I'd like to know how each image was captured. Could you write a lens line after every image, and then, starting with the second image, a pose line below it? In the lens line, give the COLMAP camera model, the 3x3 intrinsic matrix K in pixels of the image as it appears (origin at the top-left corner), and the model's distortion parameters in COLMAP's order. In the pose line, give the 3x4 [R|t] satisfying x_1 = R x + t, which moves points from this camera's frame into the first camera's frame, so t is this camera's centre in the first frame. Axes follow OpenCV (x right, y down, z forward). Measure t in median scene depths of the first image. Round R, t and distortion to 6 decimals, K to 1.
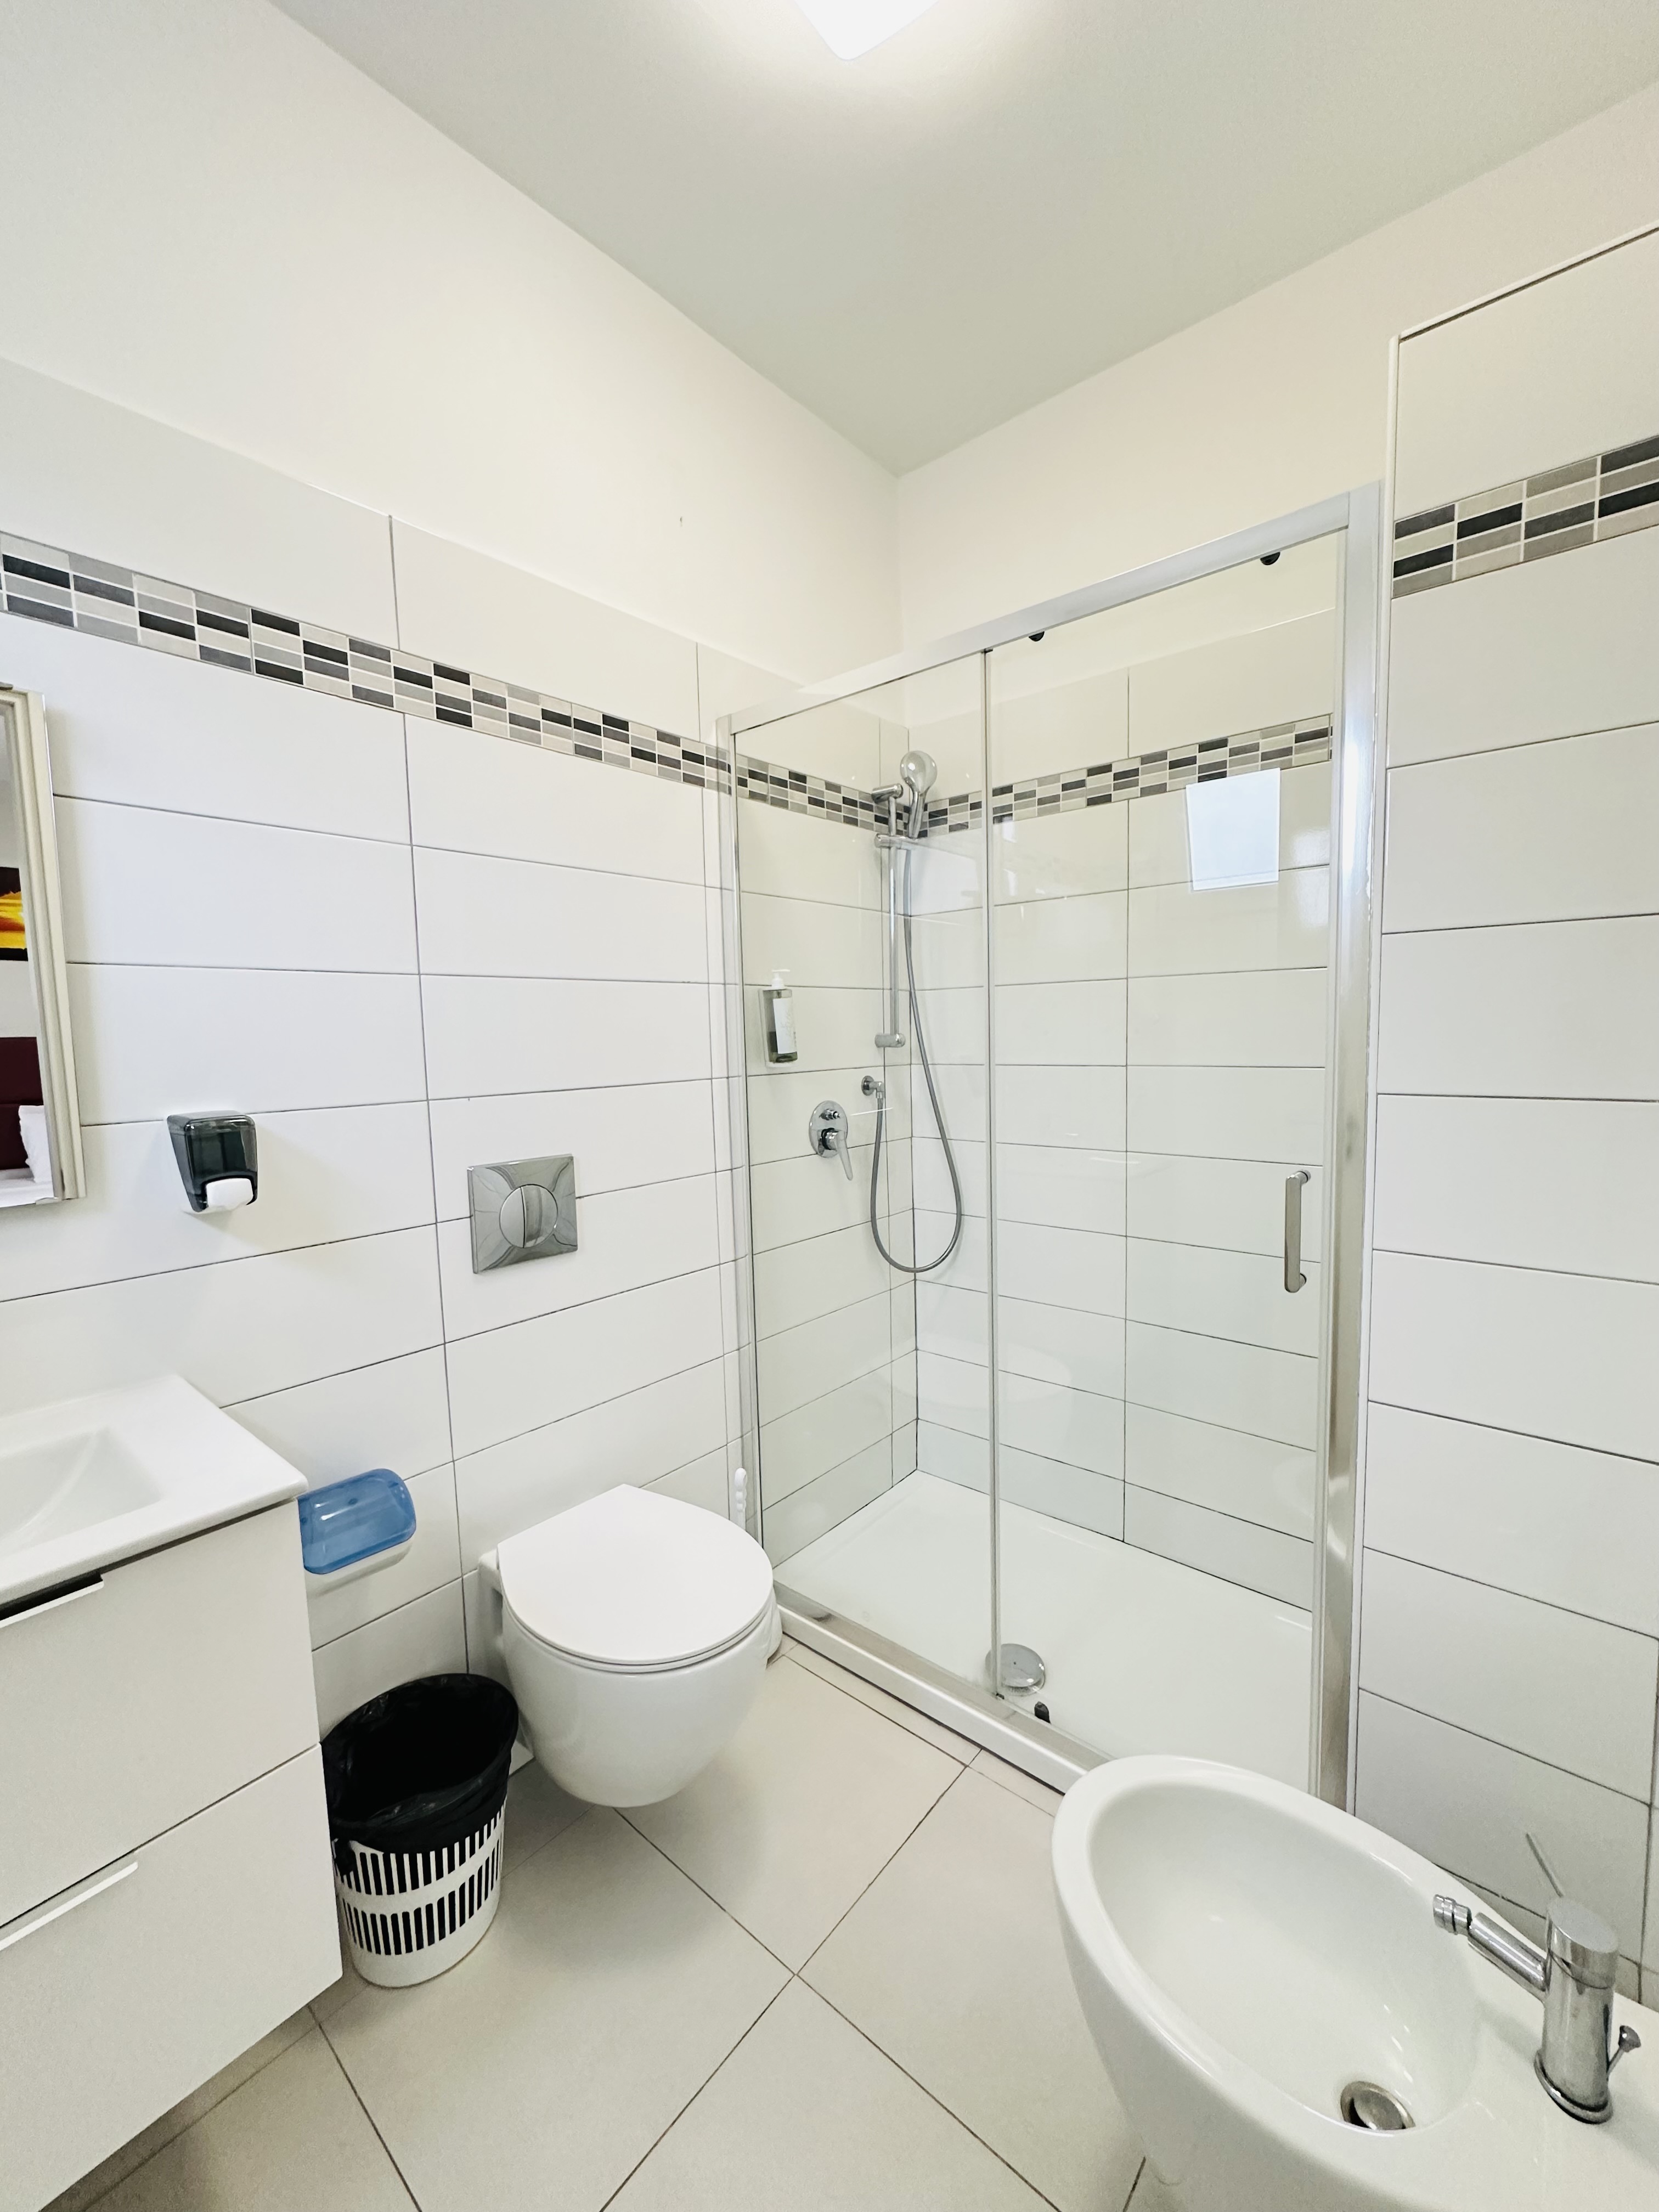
lens RADIAL K [[881.7, 0, 833.7], [0, 881.7, 1102.7], [0, 0, 1]] dist [-0.002333, 0.000289]
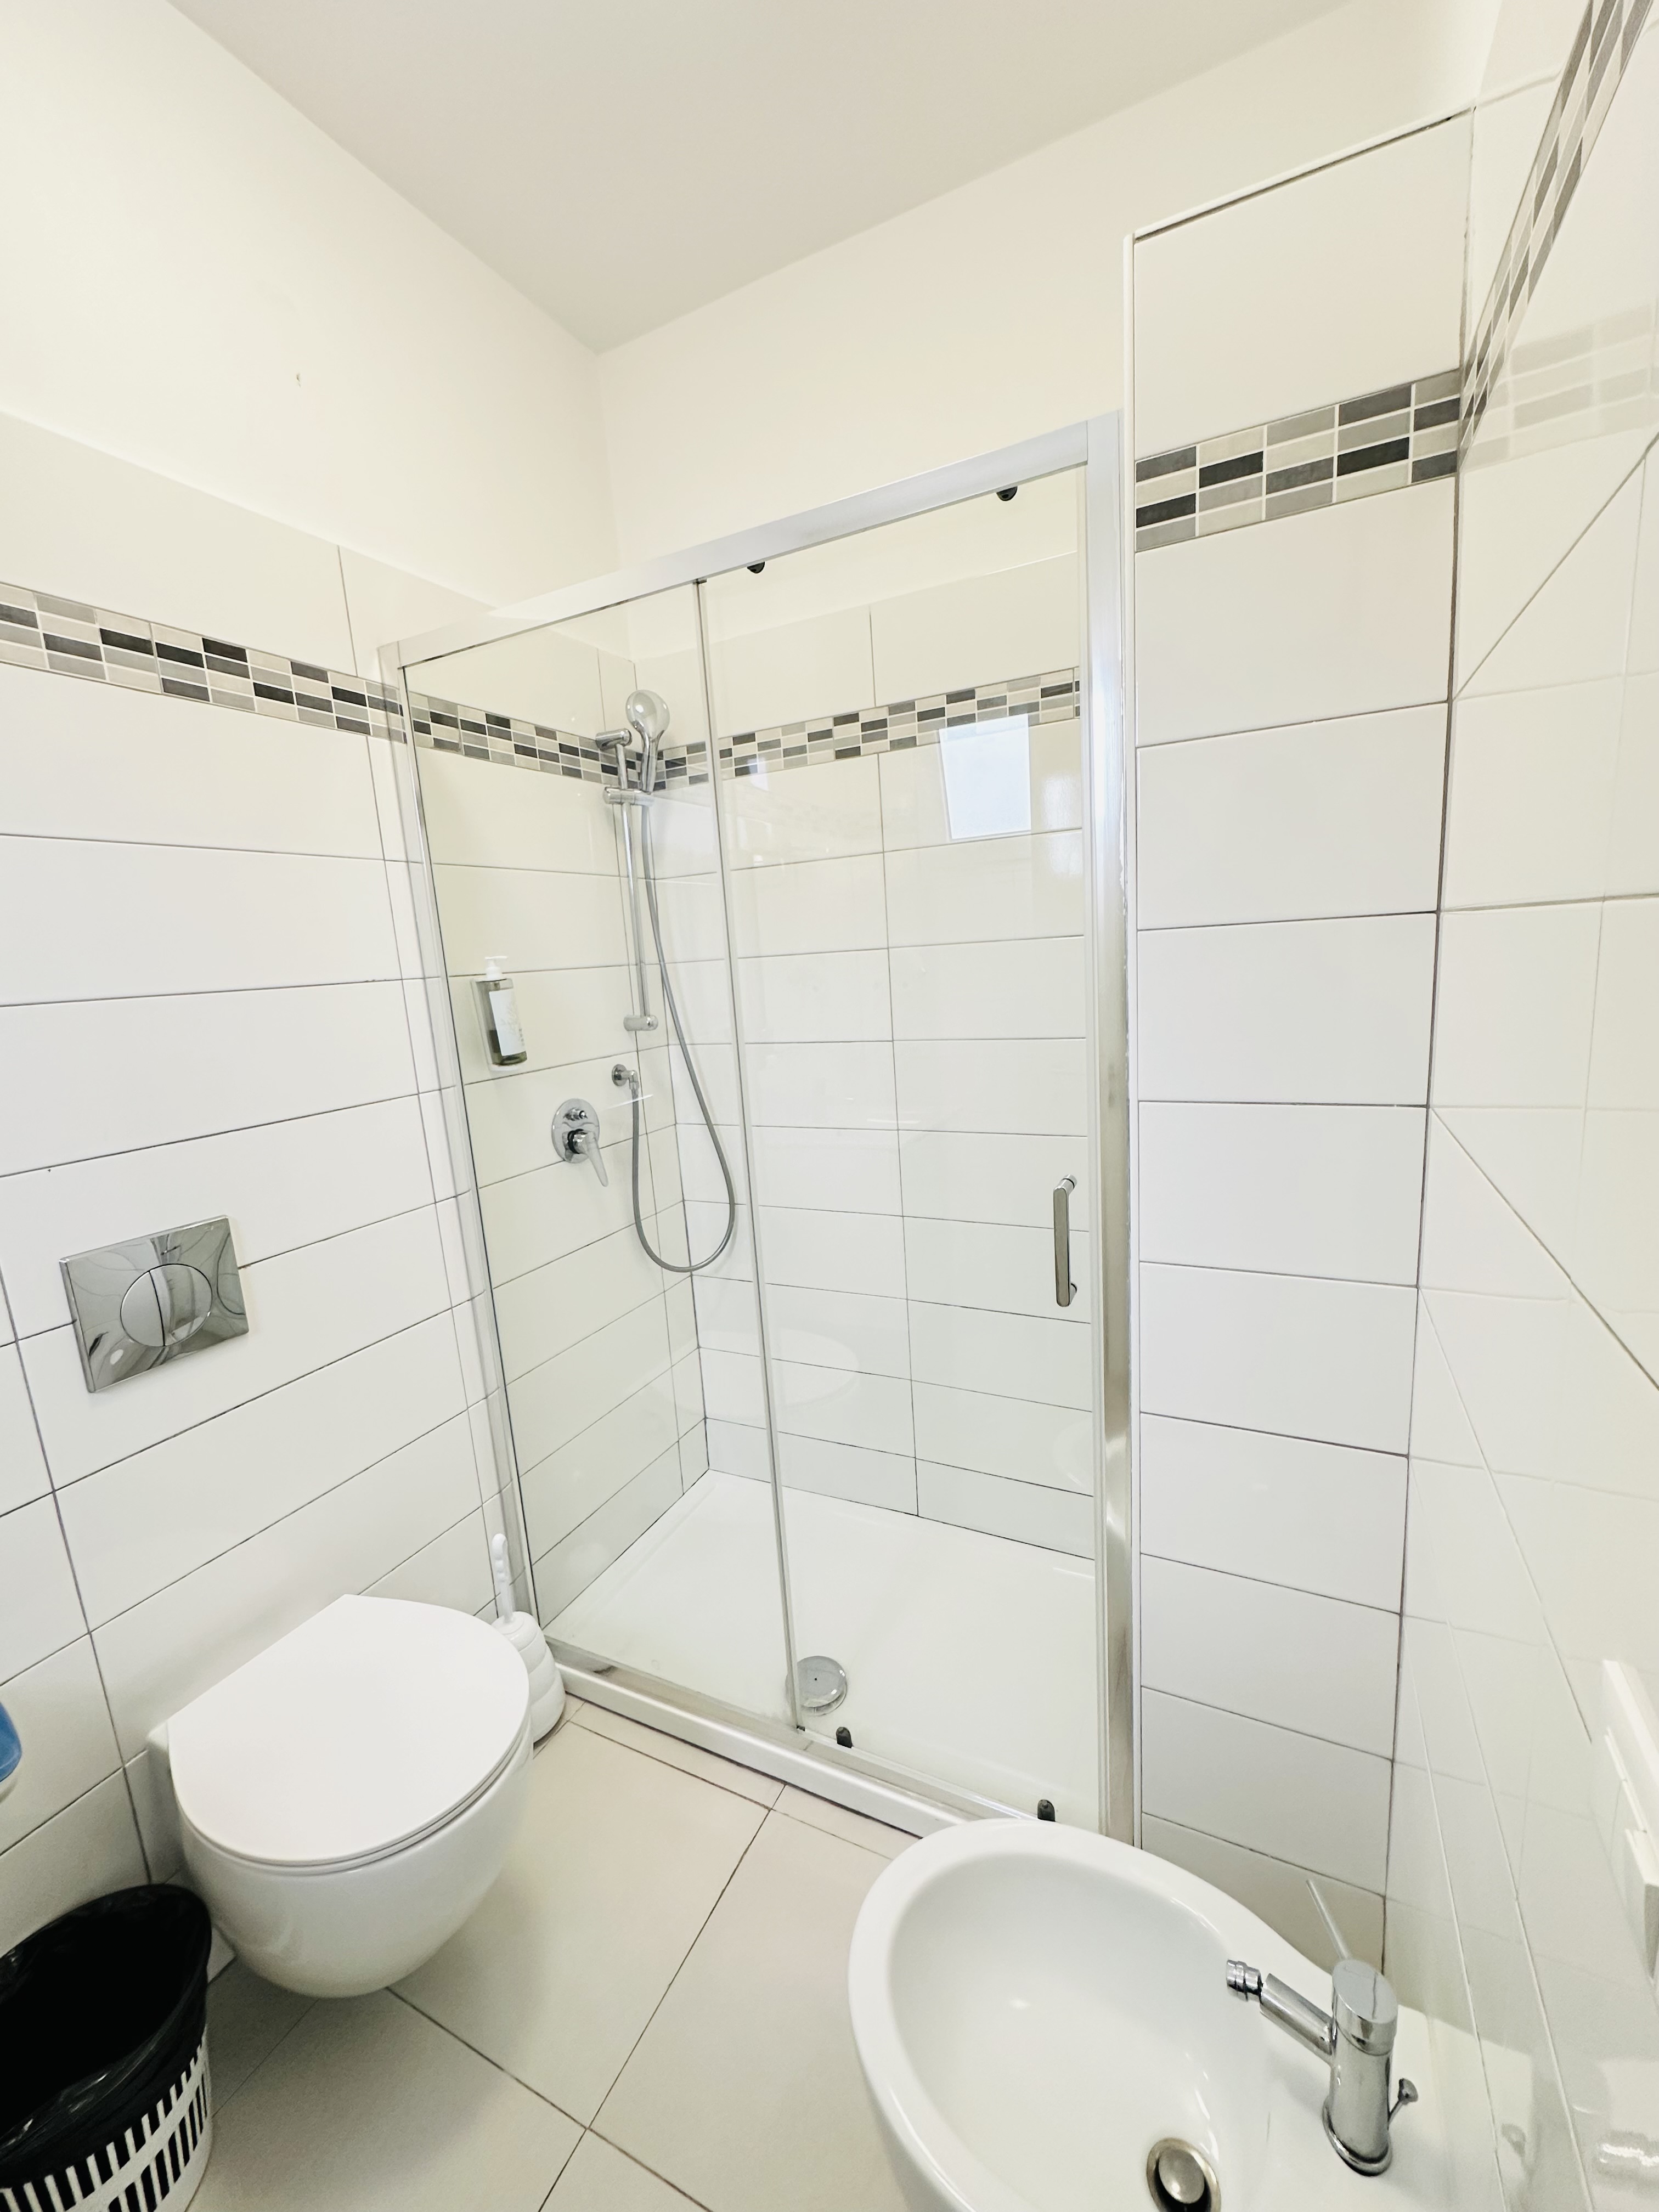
lens RADIAL K [[881.7, 0, 833.7], [0, 881.7, 1102.7], [0, 0, 1]] dist [-0.002333, 0.000289]
pose [[0.969797, -0.080177, 0.230359, 0.048833], [0.062319, 0.994533, 0.083789, -0.062202], [-0.235817, -0.066902, 0.969492, 0.094856]]
